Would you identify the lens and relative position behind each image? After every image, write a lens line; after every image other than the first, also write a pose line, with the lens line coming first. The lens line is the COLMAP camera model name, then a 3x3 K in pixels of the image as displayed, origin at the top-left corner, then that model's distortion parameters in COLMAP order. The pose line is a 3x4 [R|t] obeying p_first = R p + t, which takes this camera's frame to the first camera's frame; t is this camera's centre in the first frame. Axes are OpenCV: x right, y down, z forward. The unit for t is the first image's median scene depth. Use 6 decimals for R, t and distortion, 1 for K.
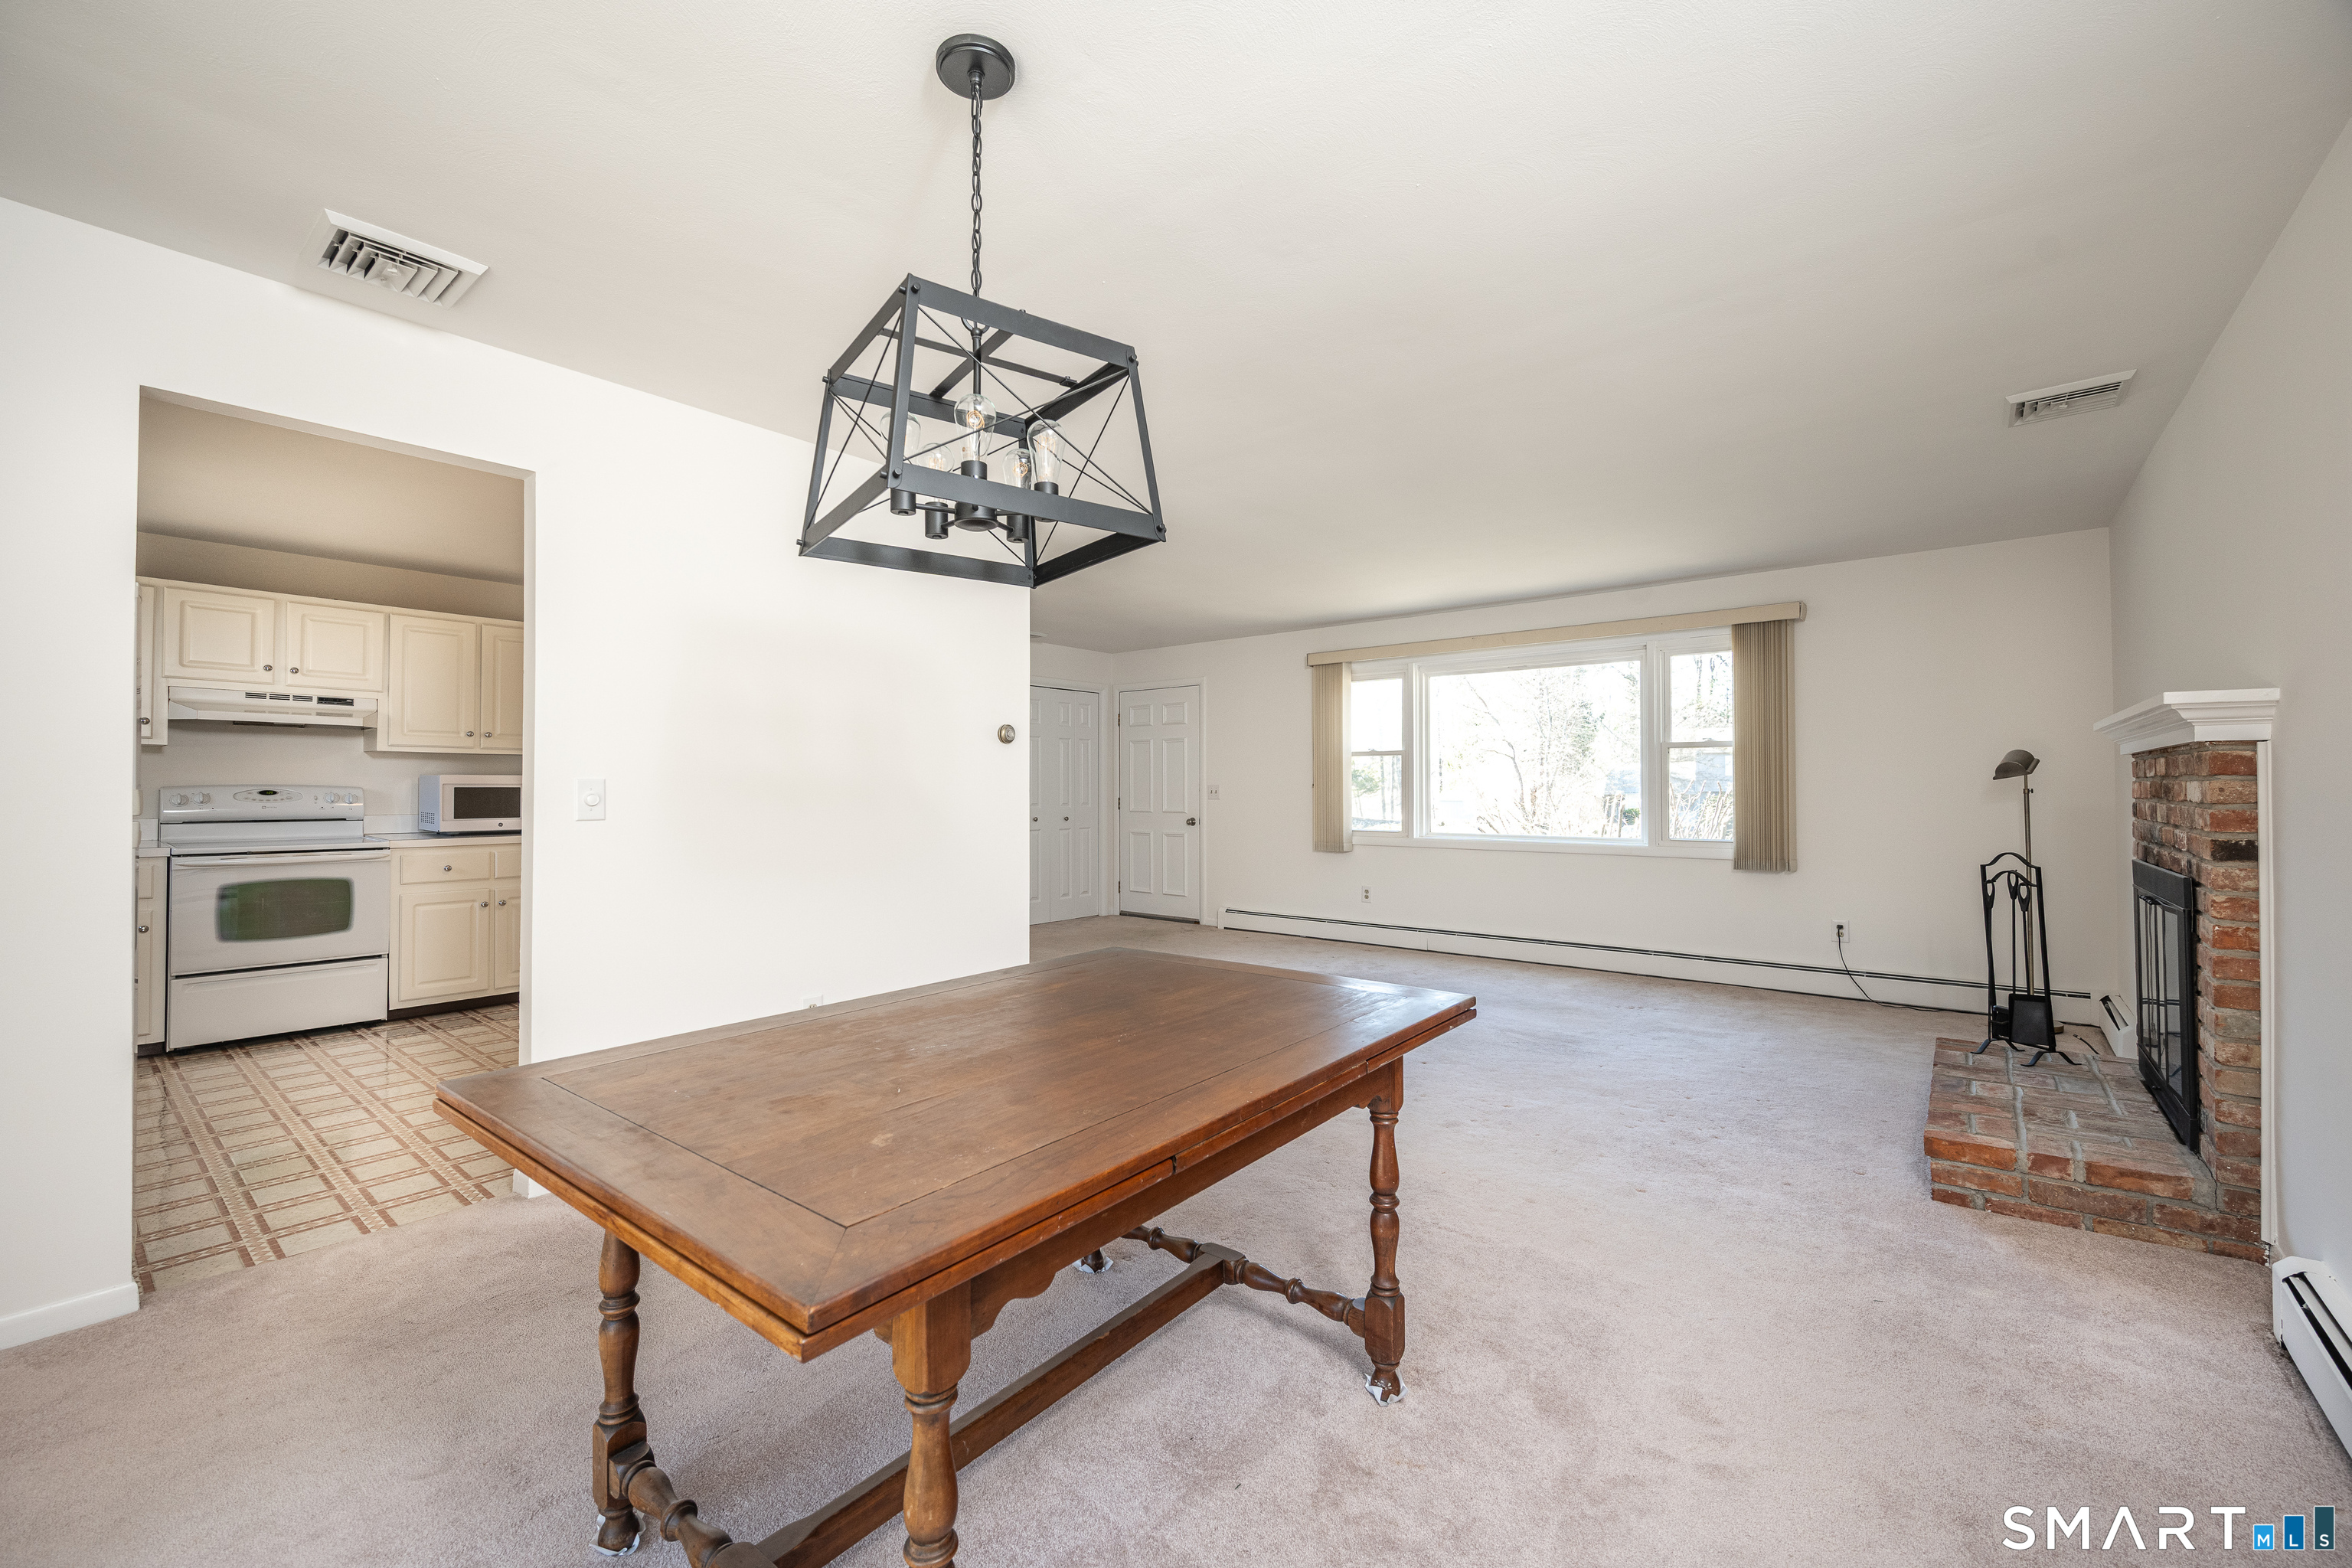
lens RADIAL K [[950.3, 0, 1156.7], [0, 950.3, 782.0], [0, 0, 1]] dist [-0.002685, -0.000674]
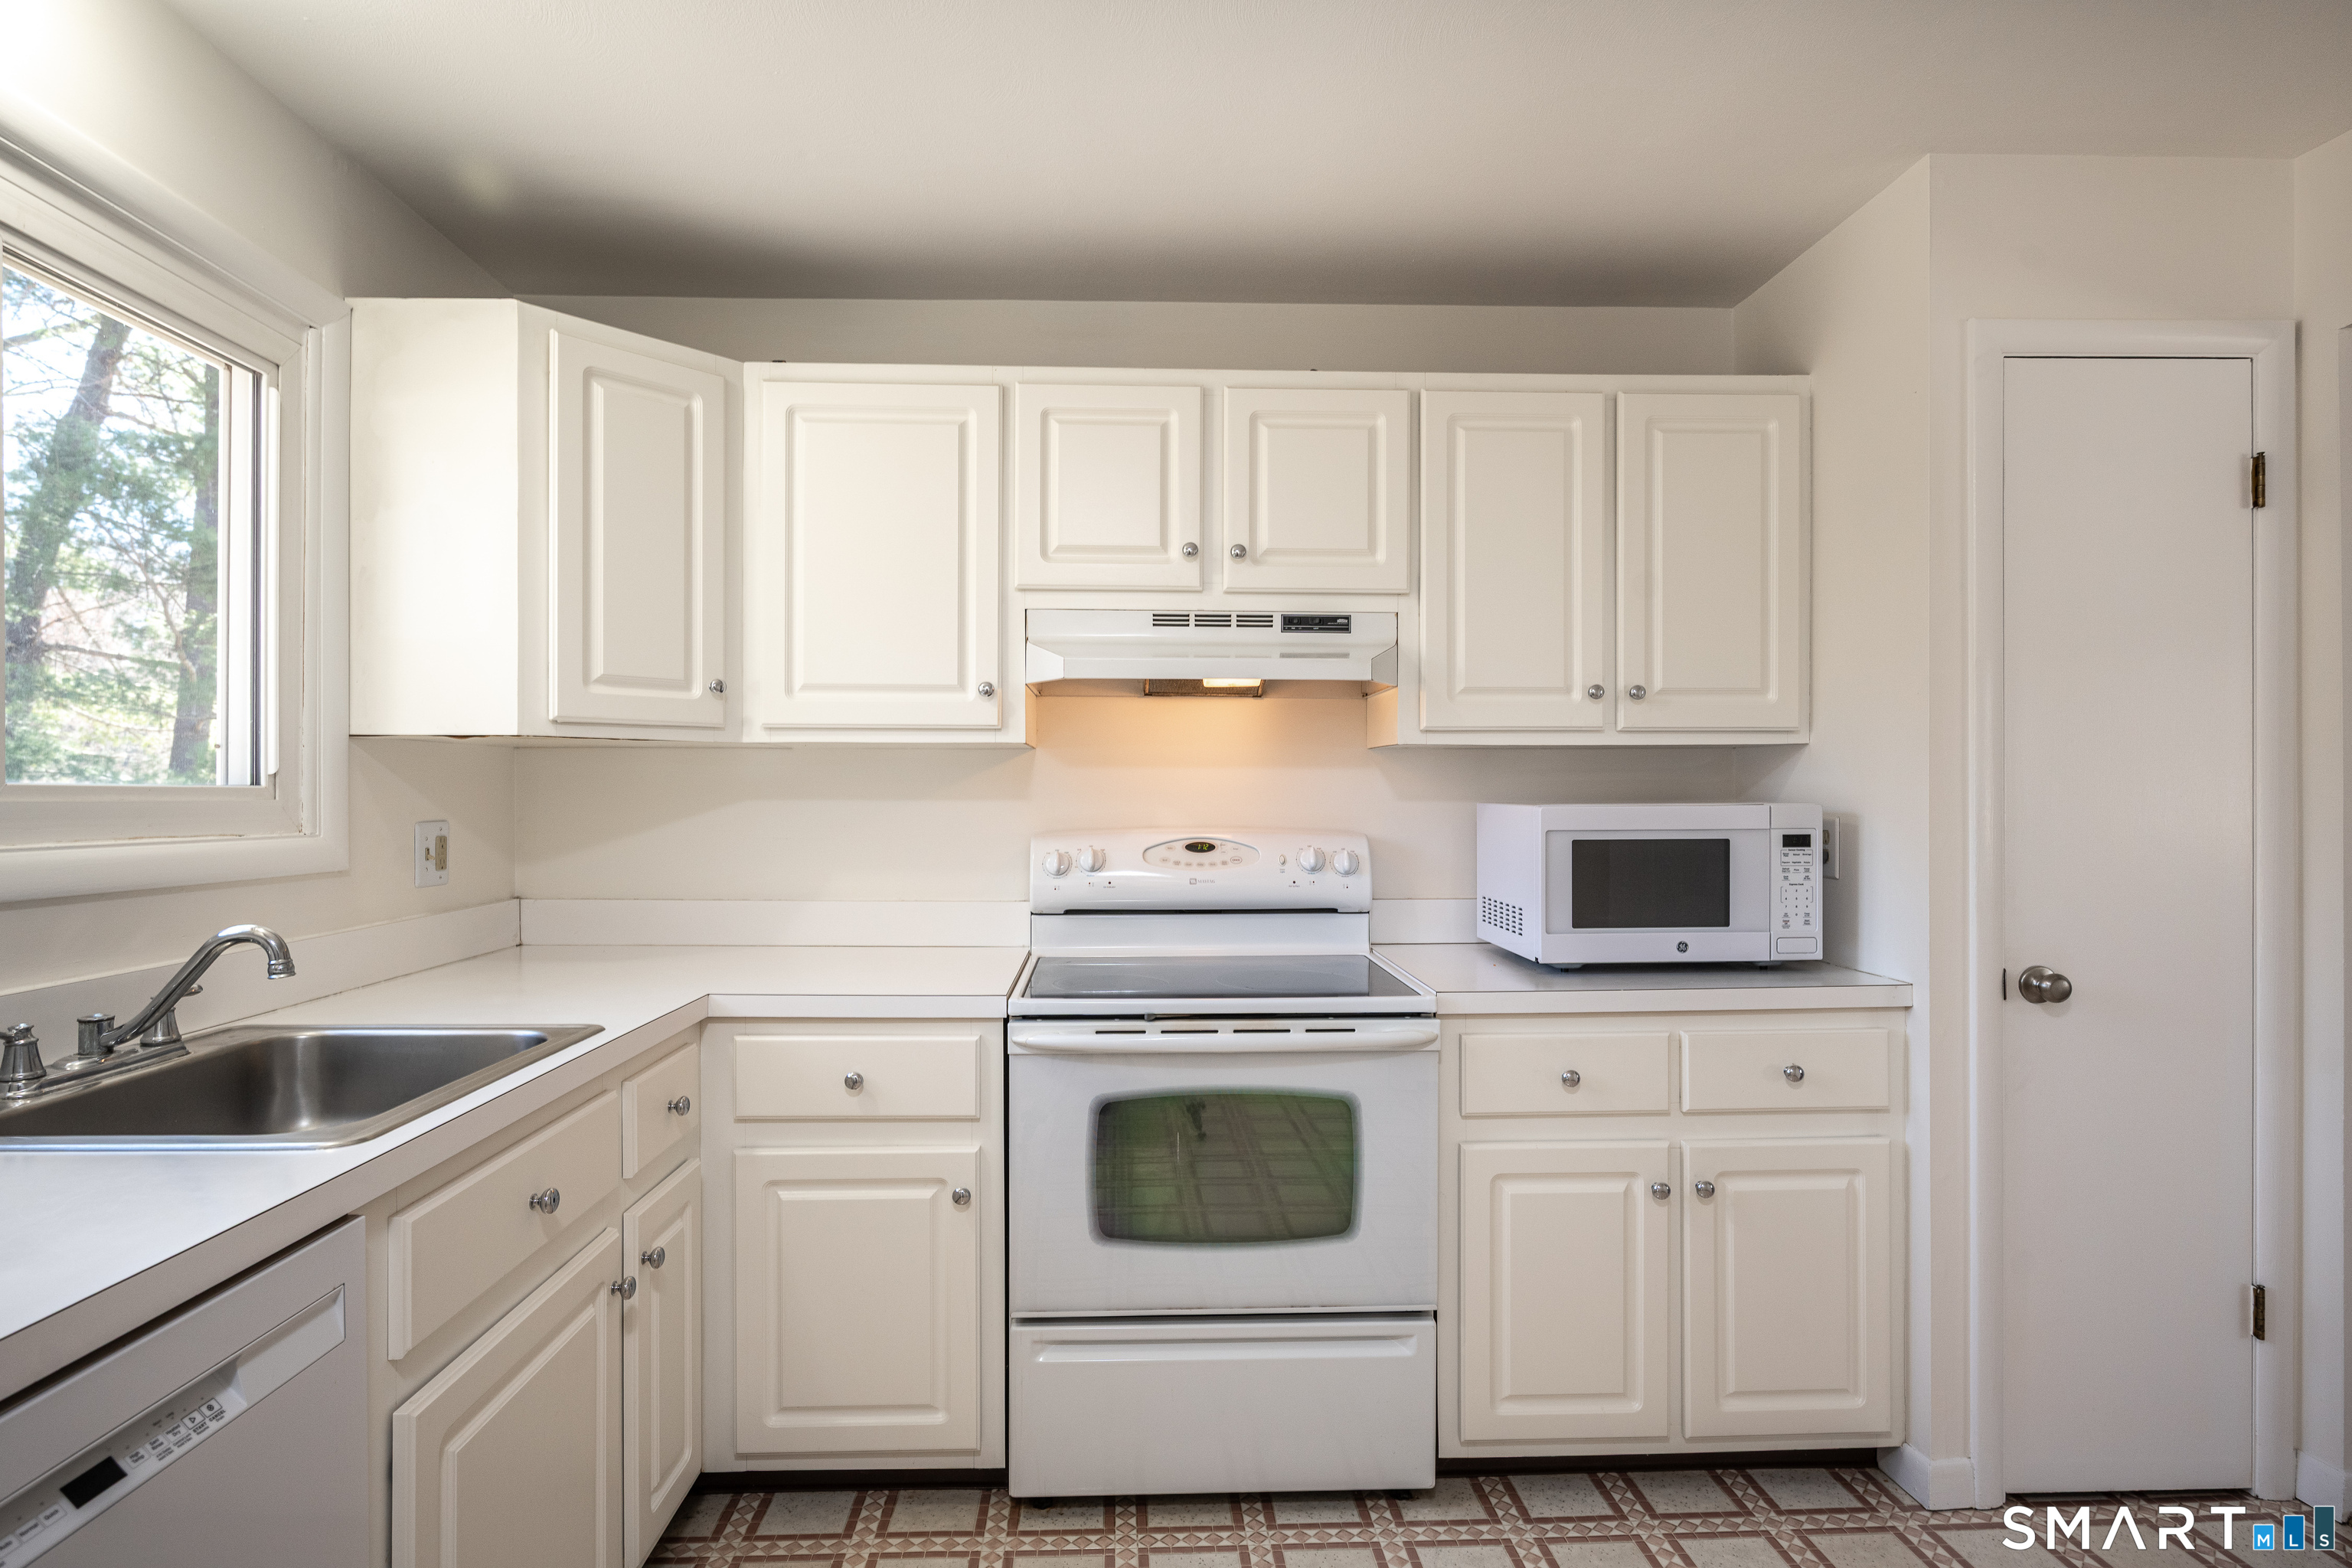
lens RADIAL K [[1203.5, 0, 1176.0], [0, 1203.5, 784.0], [0, 0, 1]] dist [-0.000107, 0.000122]
pose [[0.678465, -0.004477, -0.734619, -0.541285], [0.011014, 0.999931, 0.004079, -0.020478], [0.734550, -0.010859, 0.678467, 0.619967]]
